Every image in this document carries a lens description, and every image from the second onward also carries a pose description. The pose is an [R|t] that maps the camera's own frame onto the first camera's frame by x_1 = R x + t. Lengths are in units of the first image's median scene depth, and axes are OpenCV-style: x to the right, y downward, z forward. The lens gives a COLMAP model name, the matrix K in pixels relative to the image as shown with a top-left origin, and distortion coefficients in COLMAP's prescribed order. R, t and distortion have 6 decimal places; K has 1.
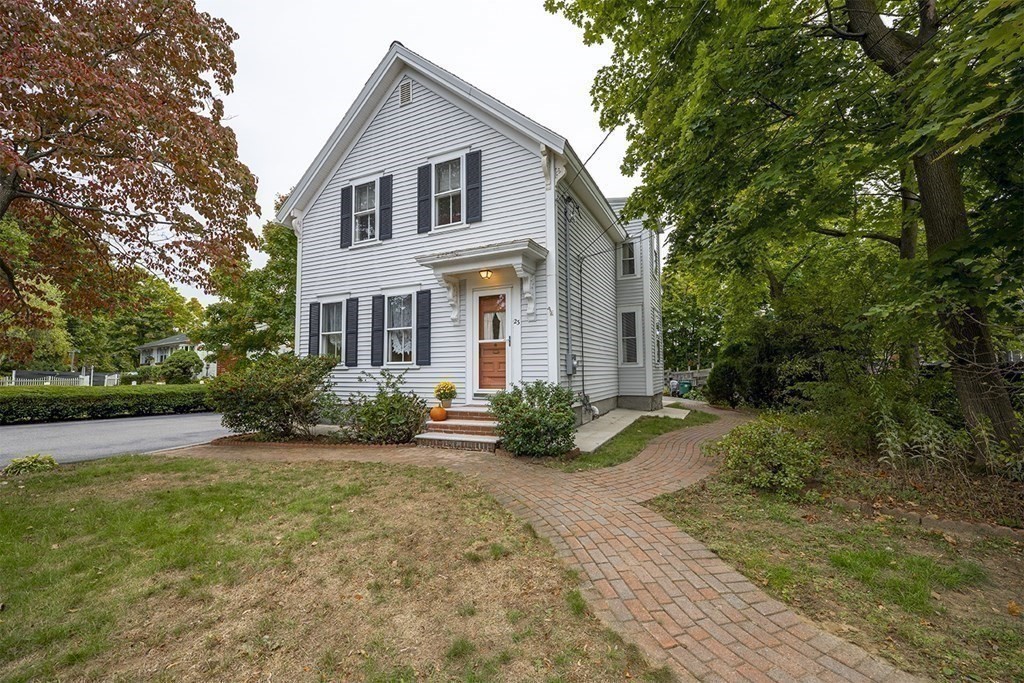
lens RADIAL K [[417.6, 0, 511.5], [0, 417.6, 338.2], [0, 0, 1]] dist [-0.002586, -0.001059]
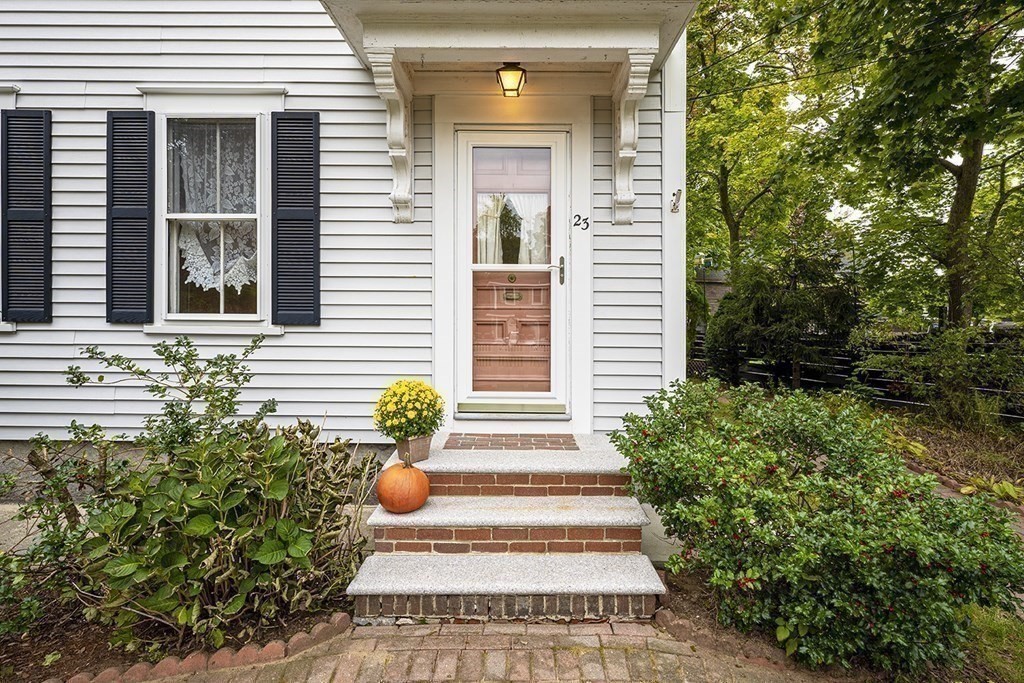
lens RADIAL K [[507.0, 0, 519.6], [0, 507.0, 324.4], [0, 0, 1]] dist [0.001063, 0.000723]
pose [[0.913048, 0.015314, 0.407564, -0.213465], [-0.049954, 0.995970, 0.074488, 0.022290], [-0.404781, -0.088371, 0.910133, 0.530749]]
